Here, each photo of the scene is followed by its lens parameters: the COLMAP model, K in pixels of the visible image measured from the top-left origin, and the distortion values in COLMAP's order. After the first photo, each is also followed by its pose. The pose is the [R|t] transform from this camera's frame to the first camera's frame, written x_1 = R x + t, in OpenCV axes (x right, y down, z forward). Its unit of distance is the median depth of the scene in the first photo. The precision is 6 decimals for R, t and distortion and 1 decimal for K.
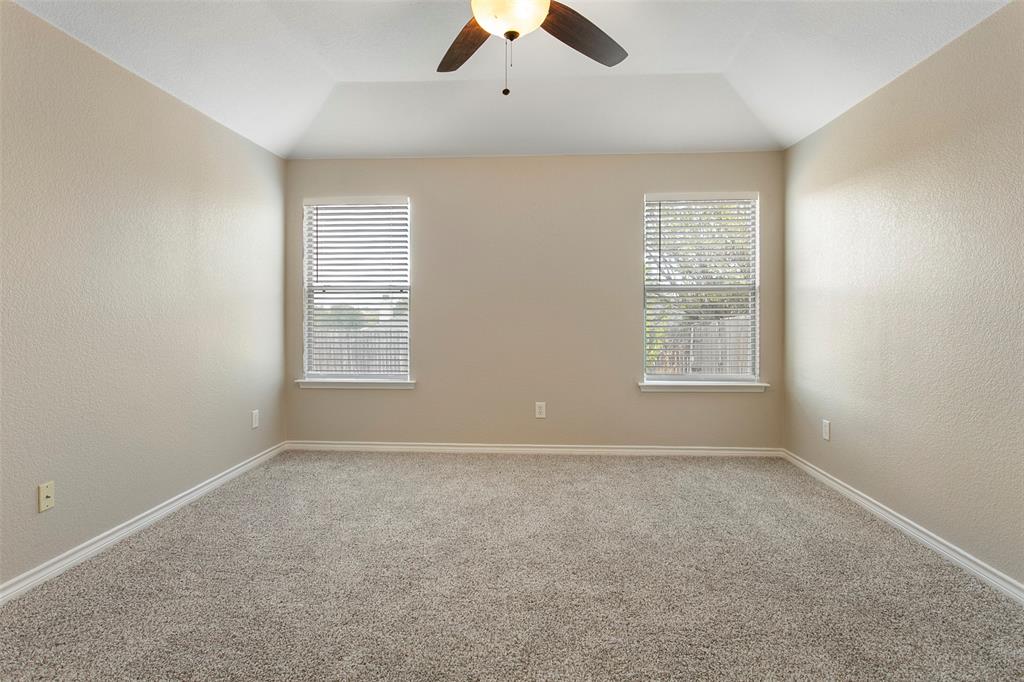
lens RADIAL K [[553.9, 0, 537.0], [0, 553.9, 312.2], [0, 0, 1]] dist [-0.004774, 0.004376]
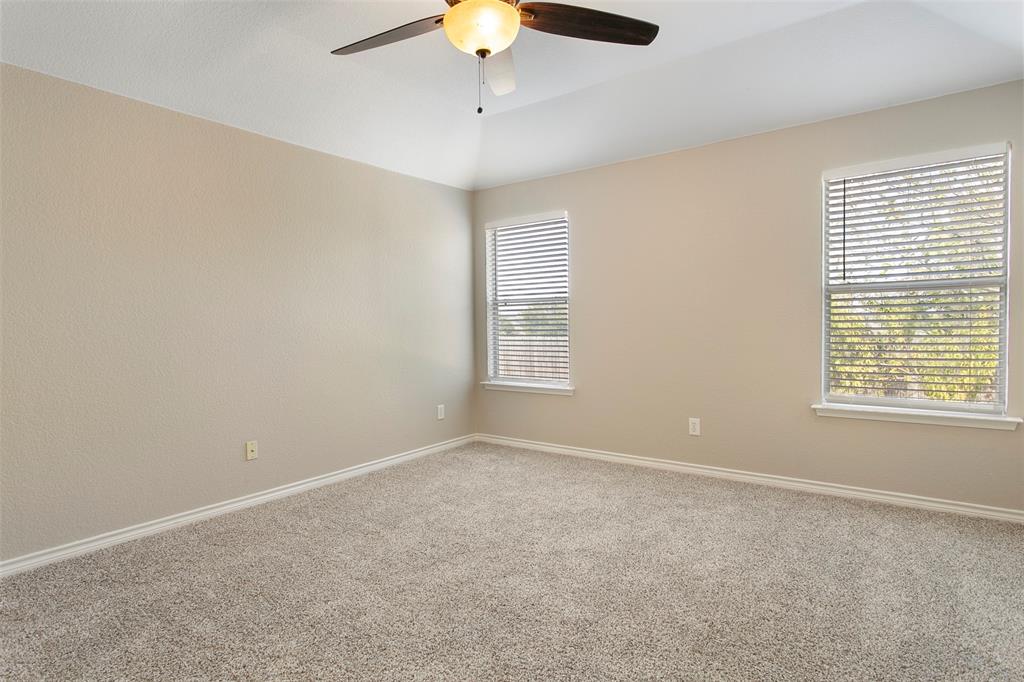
lens RADIAL K [[553.9, 0, 515.1], [0, 553.9, 336.9], [0, 0, 1]] dist [-0.004774, 0.004376]
pose [[0.834148, 0.001969, -0.551537, 0.366617], [0.015793, 0.999498, 0.027455, -0.002788], [0.551315, -0.031612, 0.833698, 0.106657]]
